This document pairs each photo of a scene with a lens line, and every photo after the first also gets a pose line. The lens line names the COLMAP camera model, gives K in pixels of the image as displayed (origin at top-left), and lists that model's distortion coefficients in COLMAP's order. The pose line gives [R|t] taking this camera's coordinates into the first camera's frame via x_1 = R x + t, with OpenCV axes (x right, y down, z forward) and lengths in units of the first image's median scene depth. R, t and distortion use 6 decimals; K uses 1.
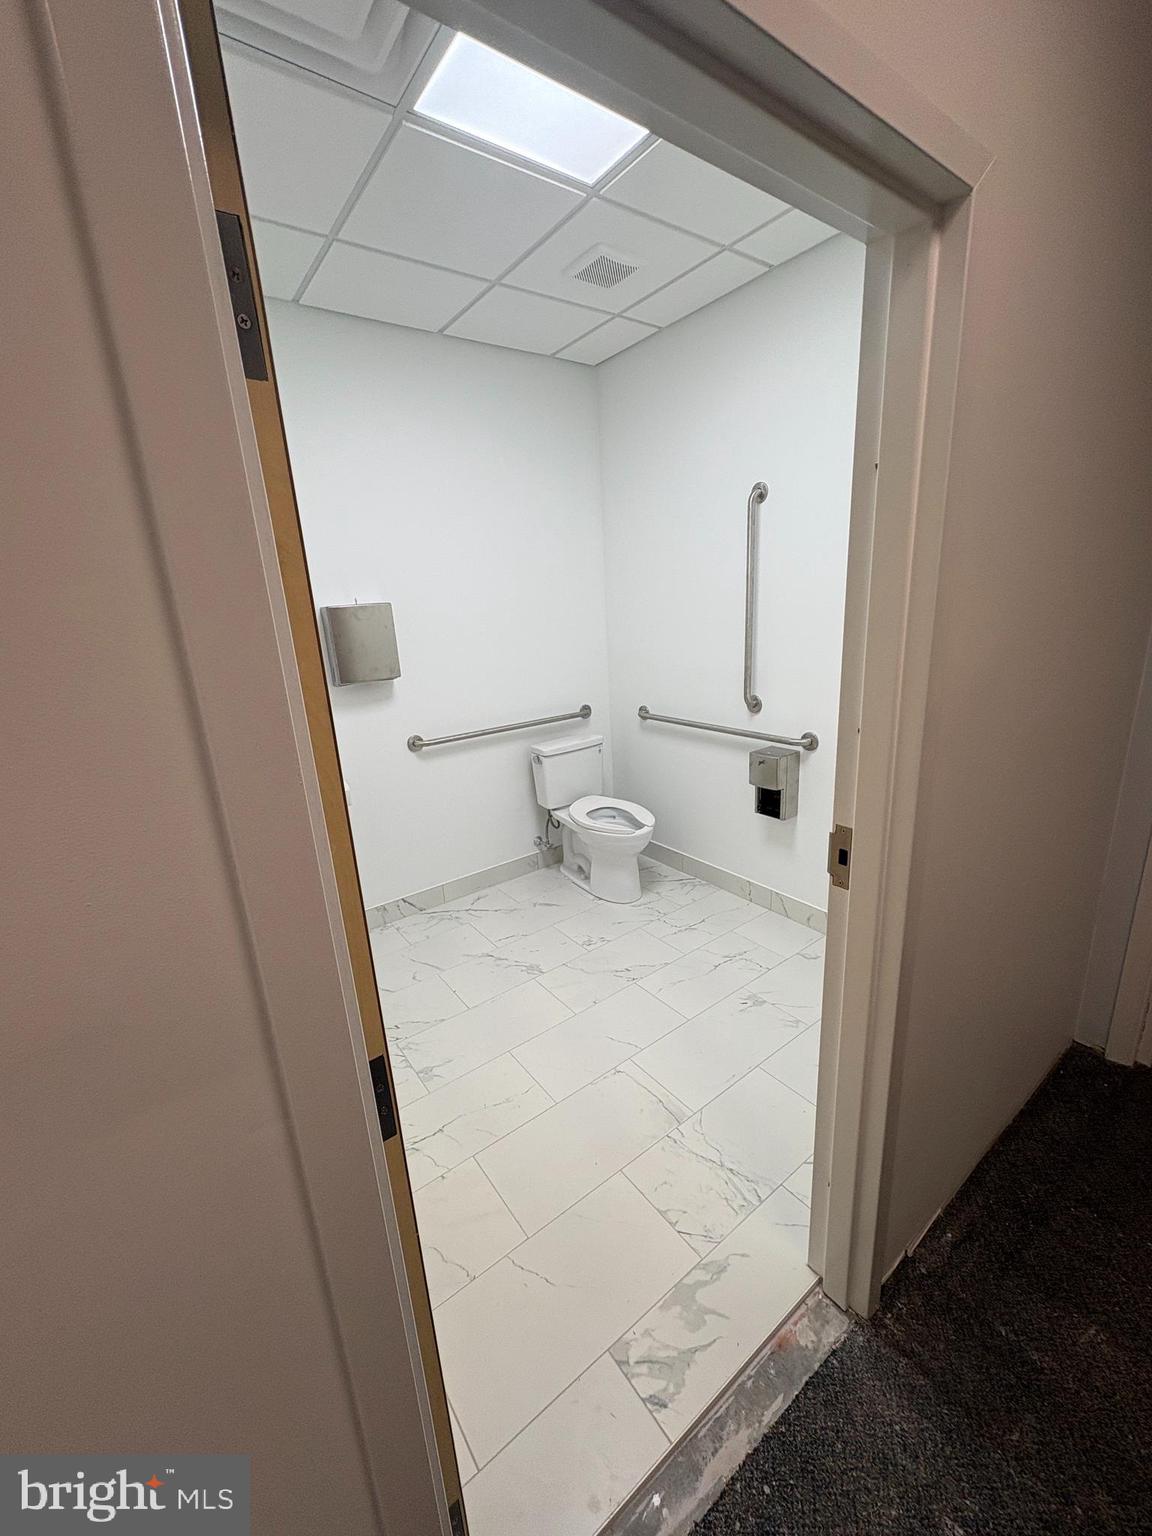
lens RADIAL K [[604.5, 0, 573.0], [0, 604.5, 761.9], [0, 0, 1]] dist [-0.001834, 0.000287]
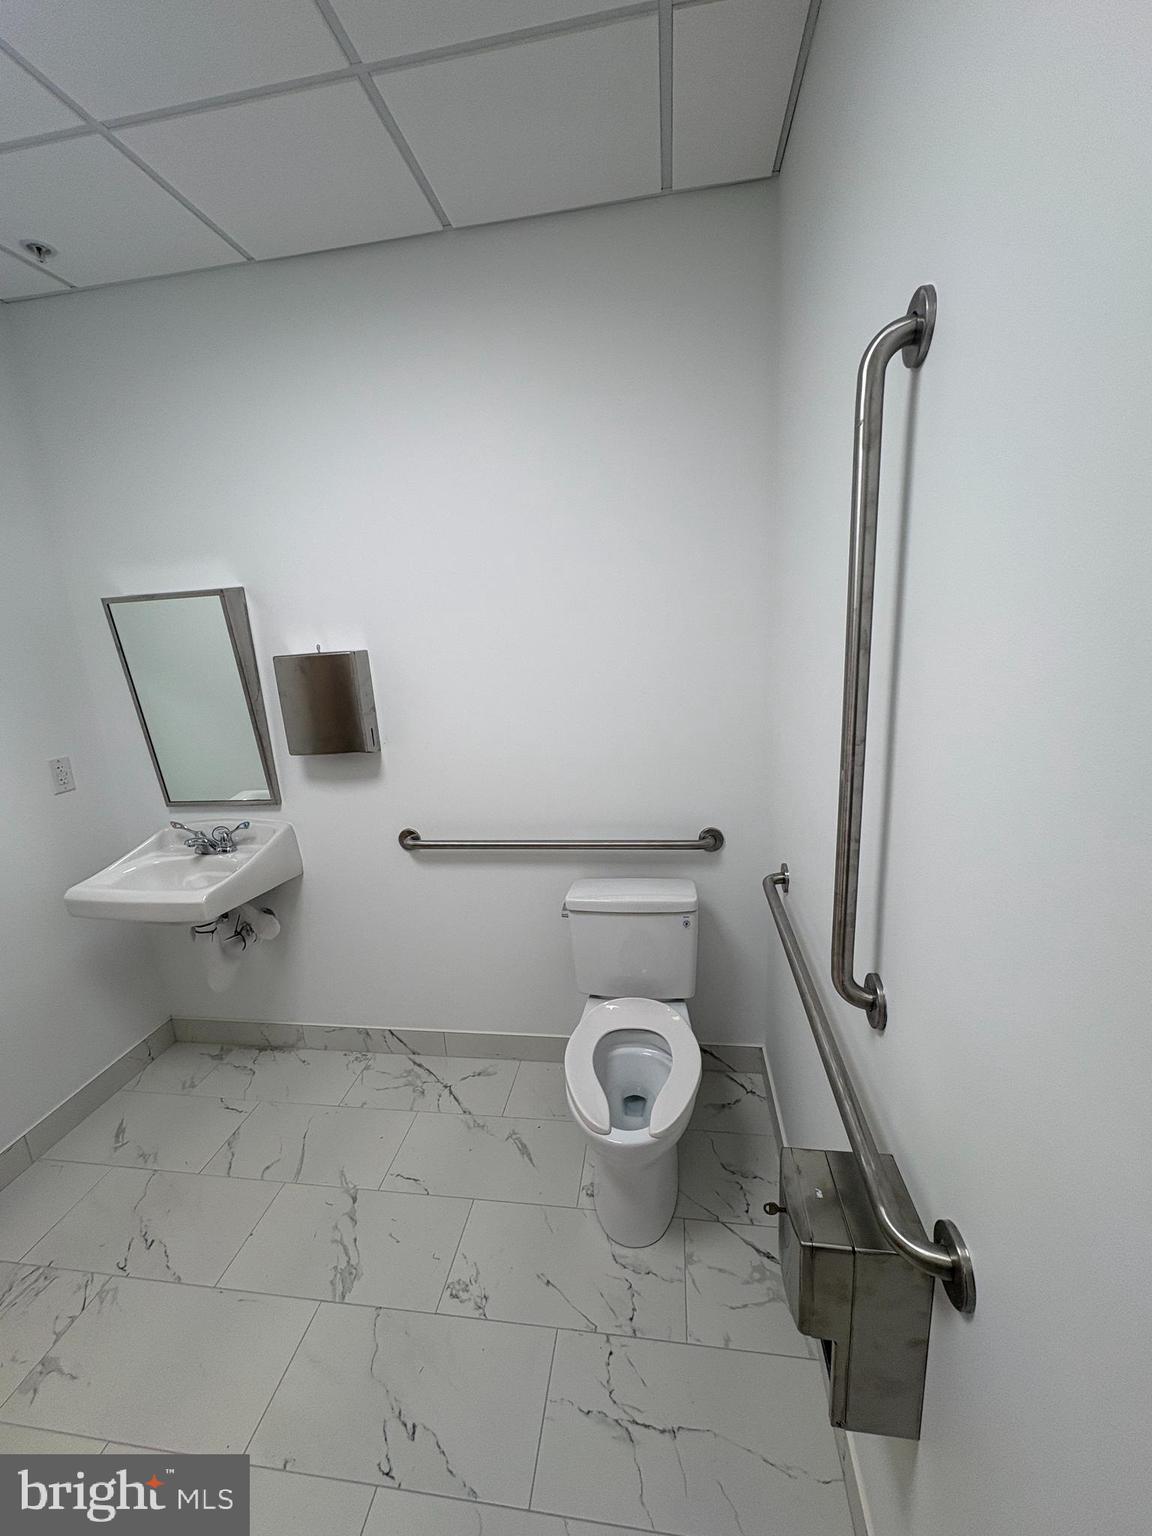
lens RADIAL K [[604.5, 0, 579.4], [0, 604.5, 764.1], [0, 0, 1]] dist [-0.001834, 0.000287]
pose [[0.715541, 0.172976, -0.676817, 0.576168], [-0.168371, 0.983000, 0.073225, -0.331694], [0.677977, 0.061561, 0.732501, 0.959728]]
